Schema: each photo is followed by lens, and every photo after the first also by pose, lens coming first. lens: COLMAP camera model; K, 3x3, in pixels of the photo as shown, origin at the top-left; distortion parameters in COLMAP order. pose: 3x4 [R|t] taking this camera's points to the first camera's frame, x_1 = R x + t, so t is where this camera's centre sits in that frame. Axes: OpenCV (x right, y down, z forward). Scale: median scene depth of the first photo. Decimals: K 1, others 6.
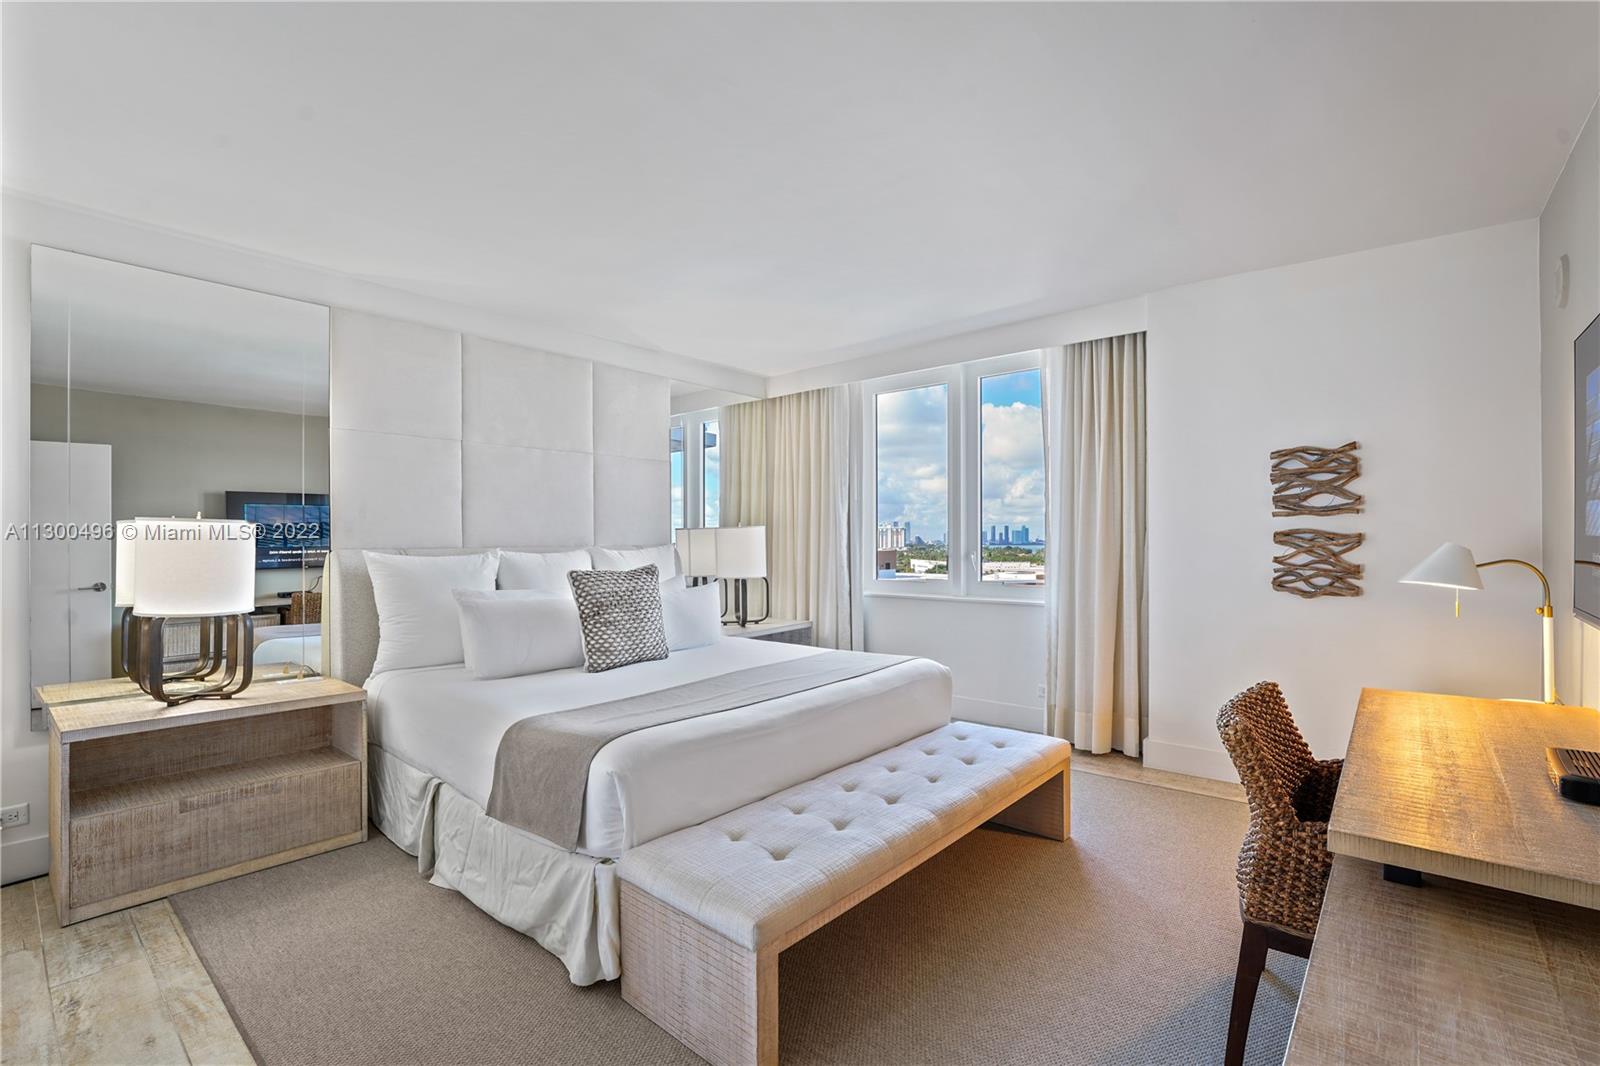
lens RADIAL K [[708.8, 0, 799.0], [0, 708.8, 538.4], [0, 0, 1]] dist [-0.019512, 0.000008]
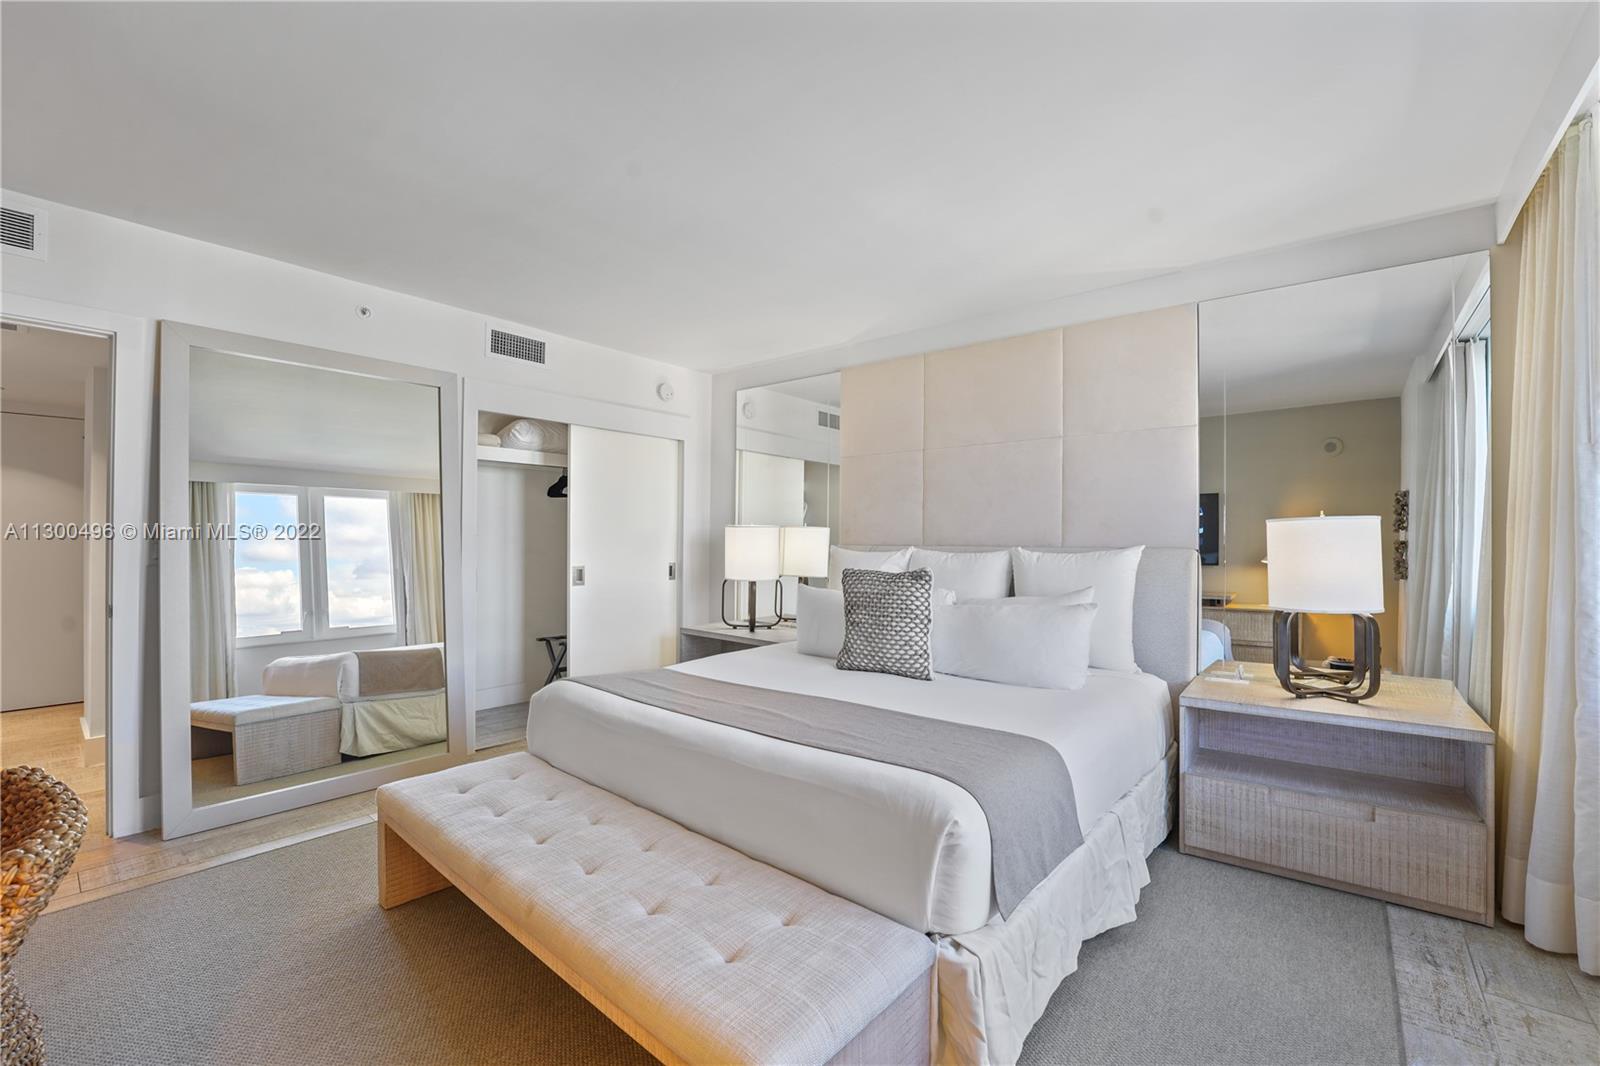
lens RADIAL K [[684.8, 0, 800.0], [0, 684.8, 533.0], [0, 0, 1]] dist [0.001625, 0.000081]
pose [[0.036170, -0.011311, -0.999282, 0.944237], [-0.006389, 0.999913, -0.011549, 0.007081], [0.999325, 0.006802, 0.036094, 1.239549]]
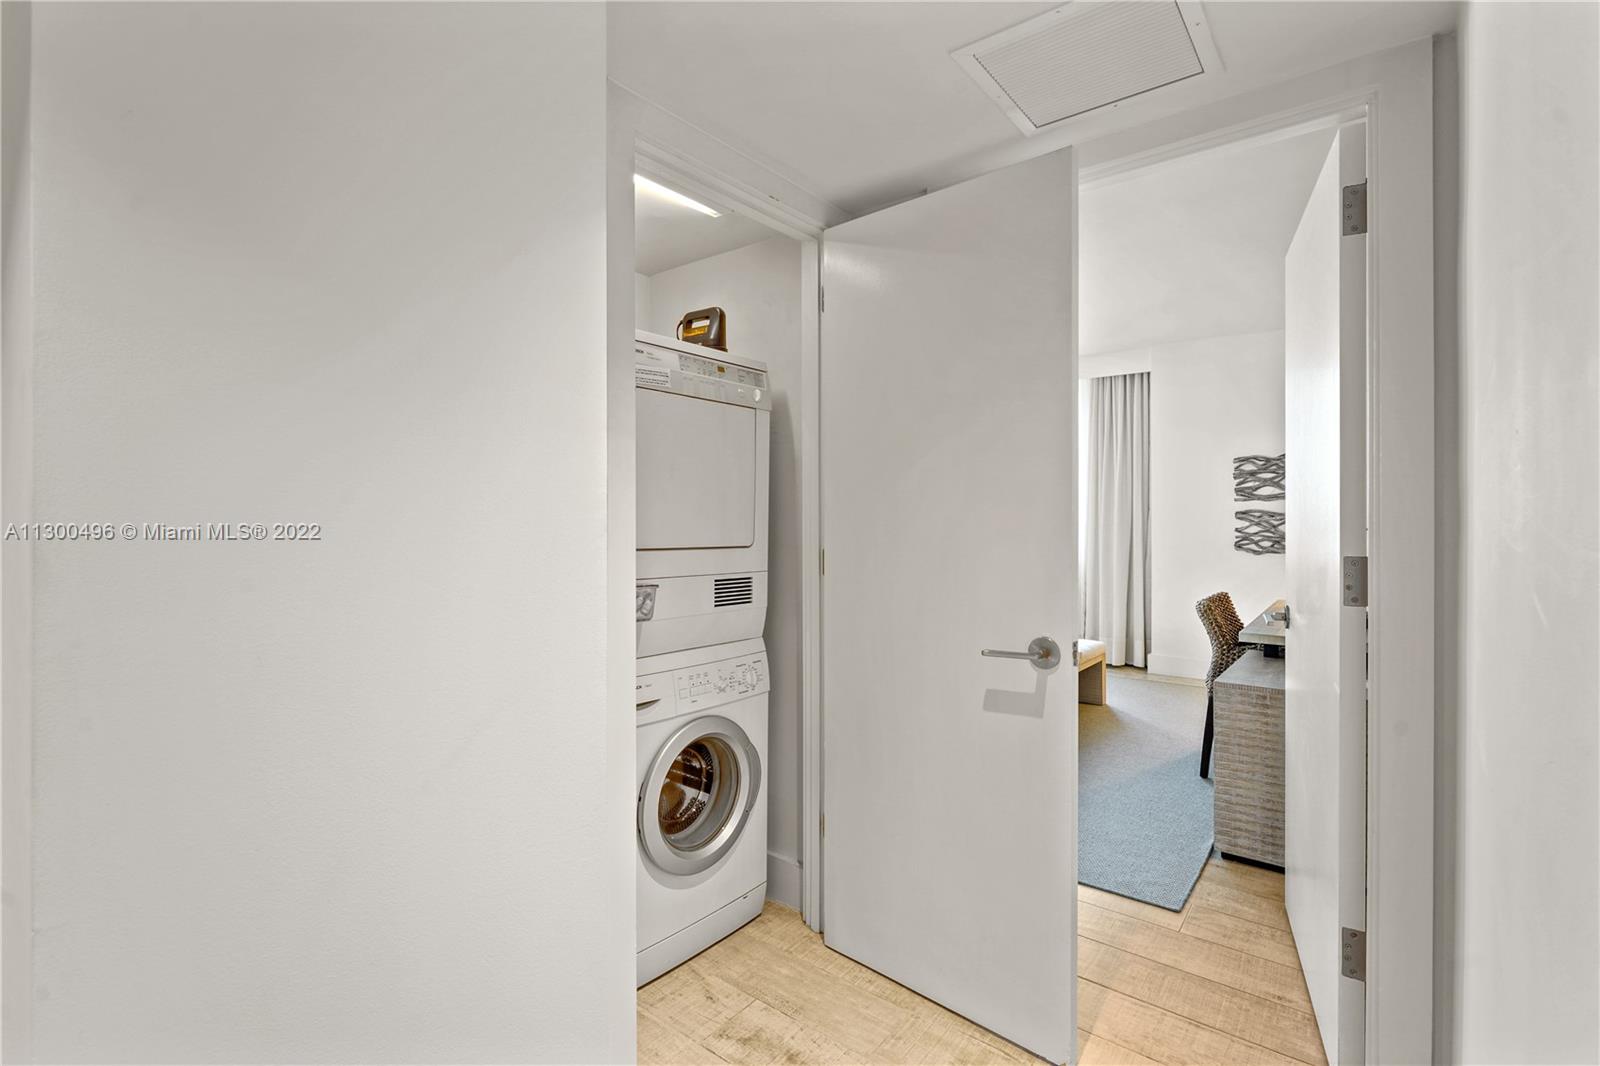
lens RADIAL K [[733.4, 0, 799.4], [0, 733.4, 515.9], [0, 0, 1]] dist [-0.000225, -0.000111]
pose [[0.999463, 0.000934, 0.032751, -0.313421], [-0.000977, 0.999999, 0.001303, -0.000899], [-0.032750, -0.001334, 0.999463, -0.546738]]
